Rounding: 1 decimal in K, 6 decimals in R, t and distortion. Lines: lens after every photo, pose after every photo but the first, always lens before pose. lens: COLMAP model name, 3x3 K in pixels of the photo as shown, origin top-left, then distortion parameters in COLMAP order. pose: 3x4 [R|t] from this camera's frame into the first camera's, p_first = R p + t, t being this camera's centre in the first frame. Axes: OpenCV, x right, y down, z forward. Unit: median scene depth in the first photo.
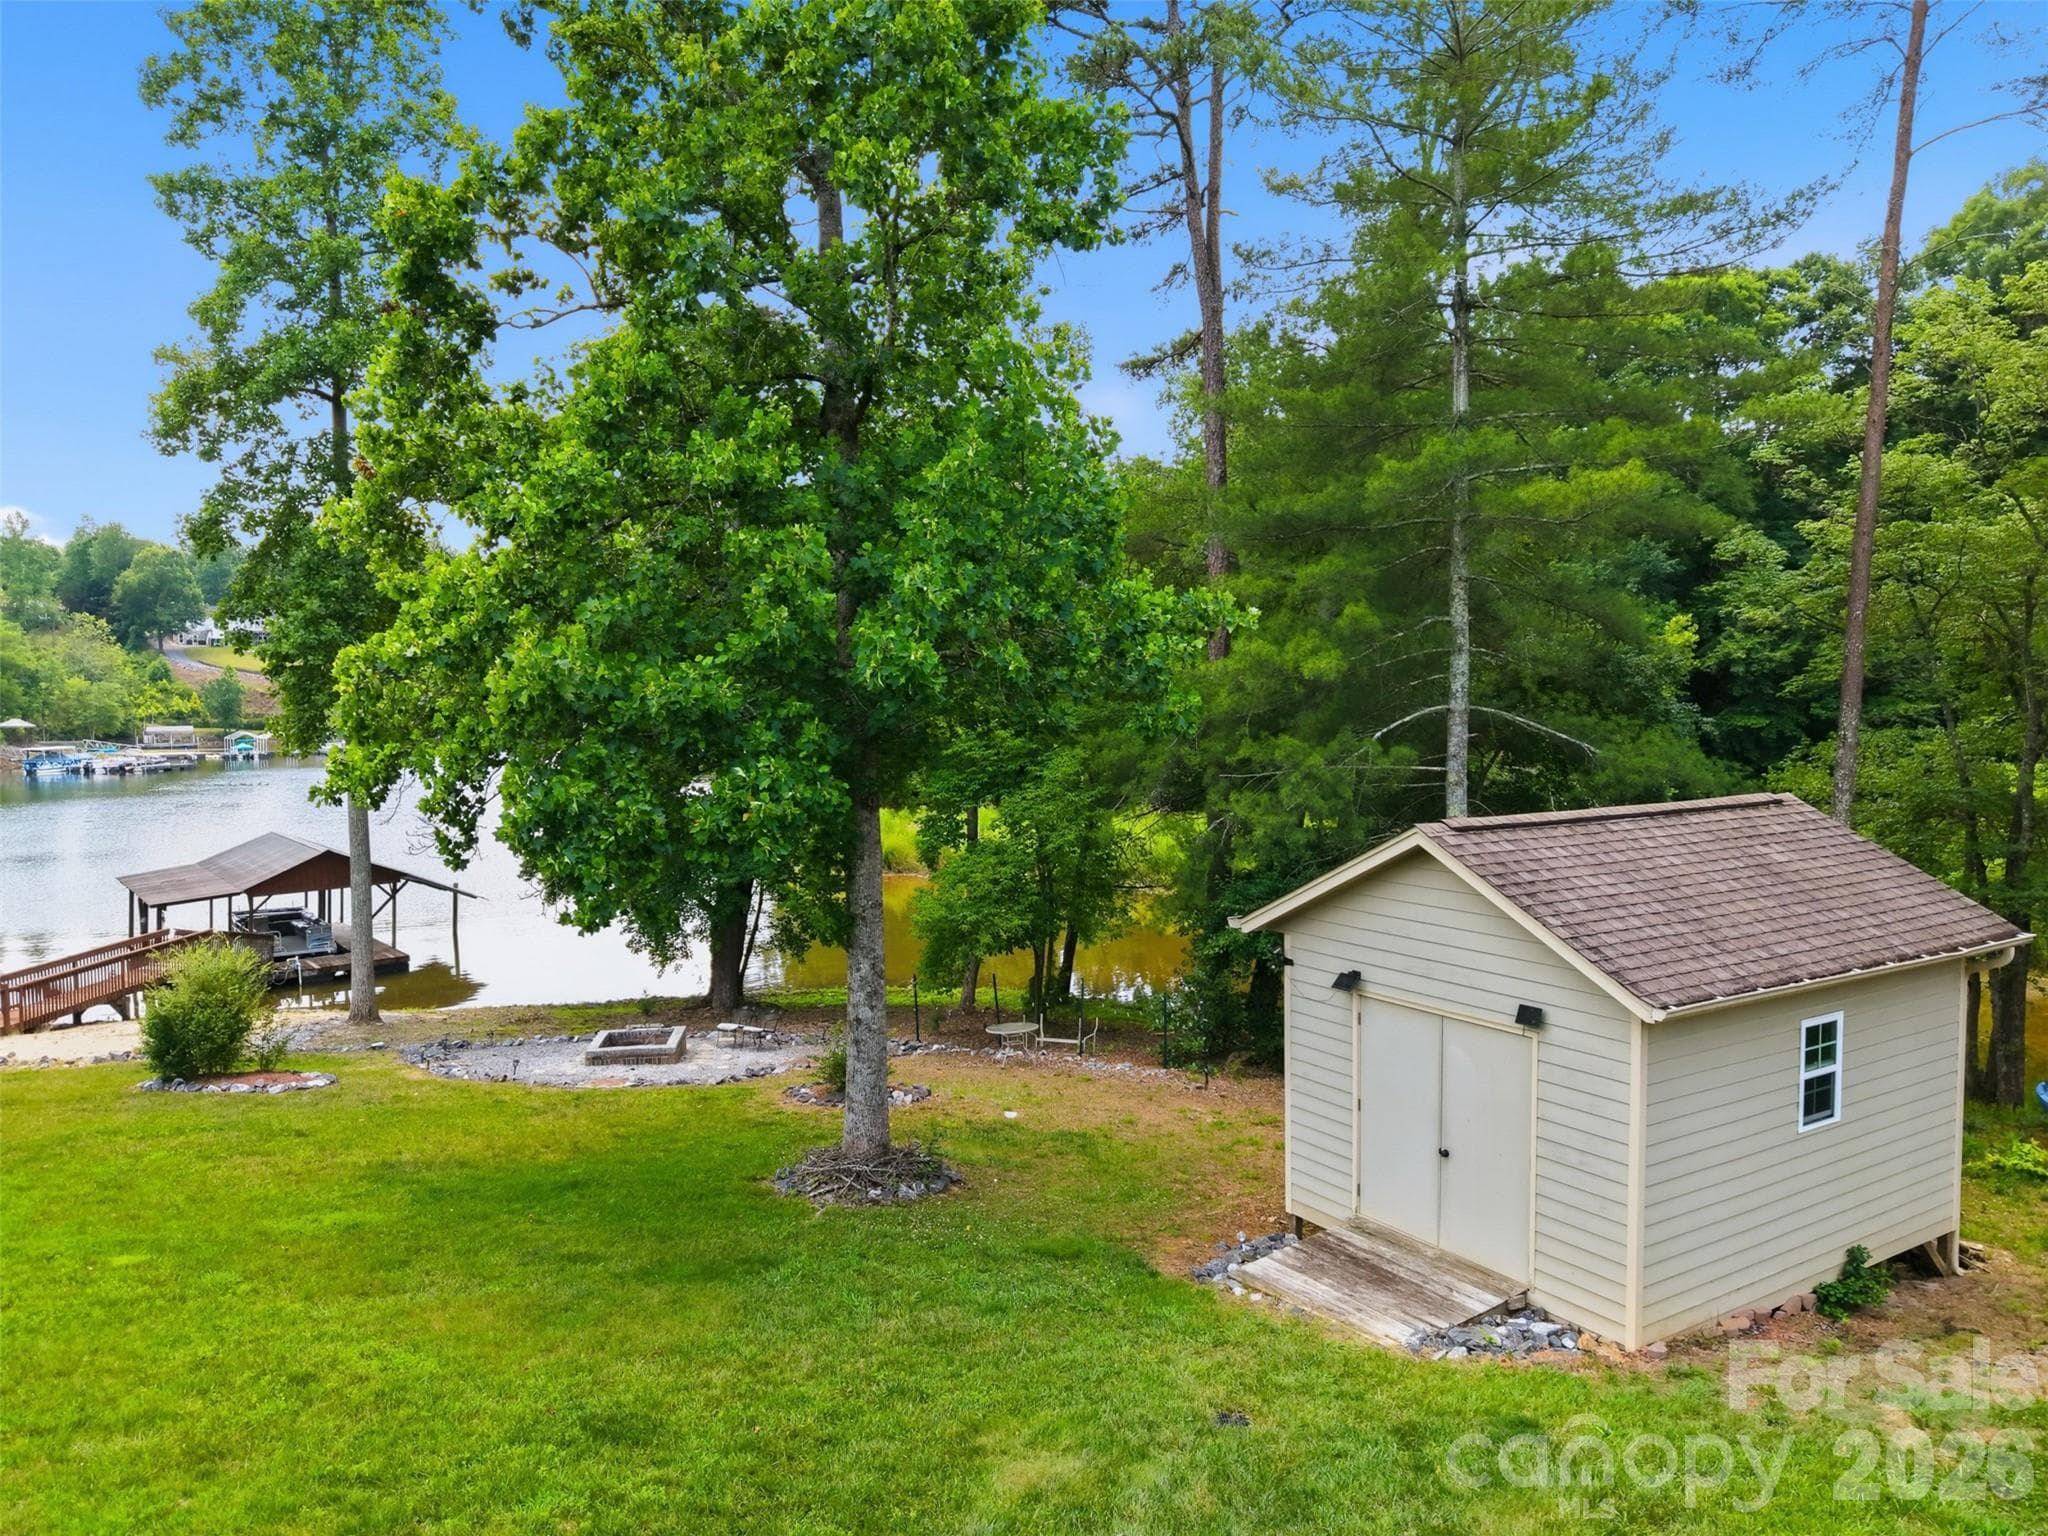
lens RADIAL K [[1388.7, 0, 1012.2], [0, 1388.7, 783.8], [0, 0, 1]] dist [0.060009, -0.071065]
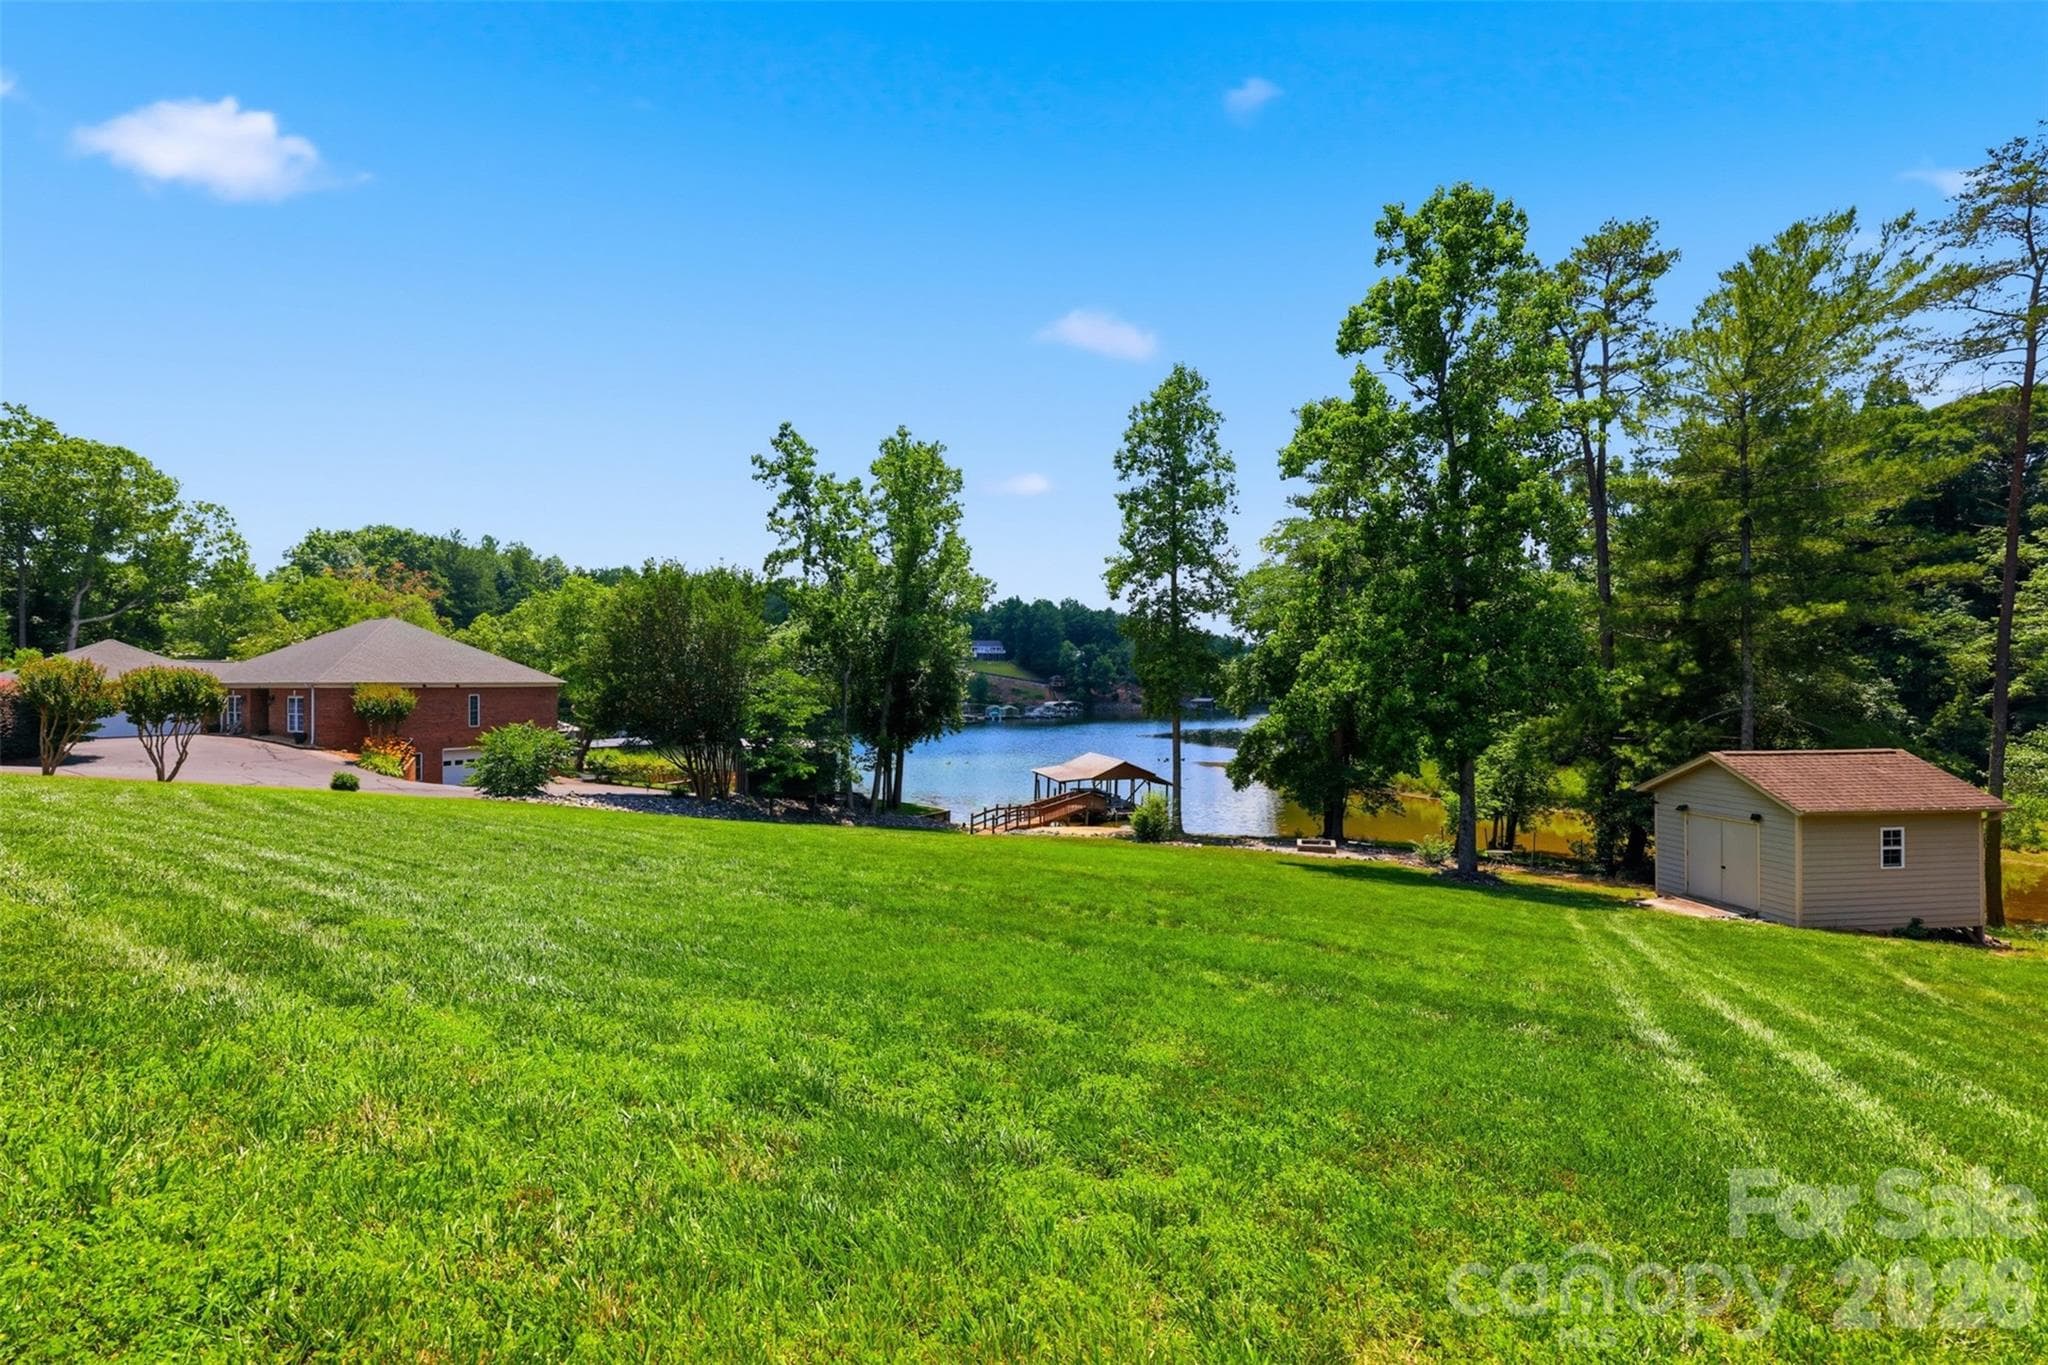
lens RADIAL K [[861.1, 0, 1028.8], [0, 861.1, 672.7], [0, 0, 1]] dist [0.001641, 0.000187]
pose [[0.911405, 0.000388, -0.411510, -0.140540], [-0.033321, 0.996785, -0.072860, 0.022213], [0.410159, 0.080117, 0.908488, -0.653947]]
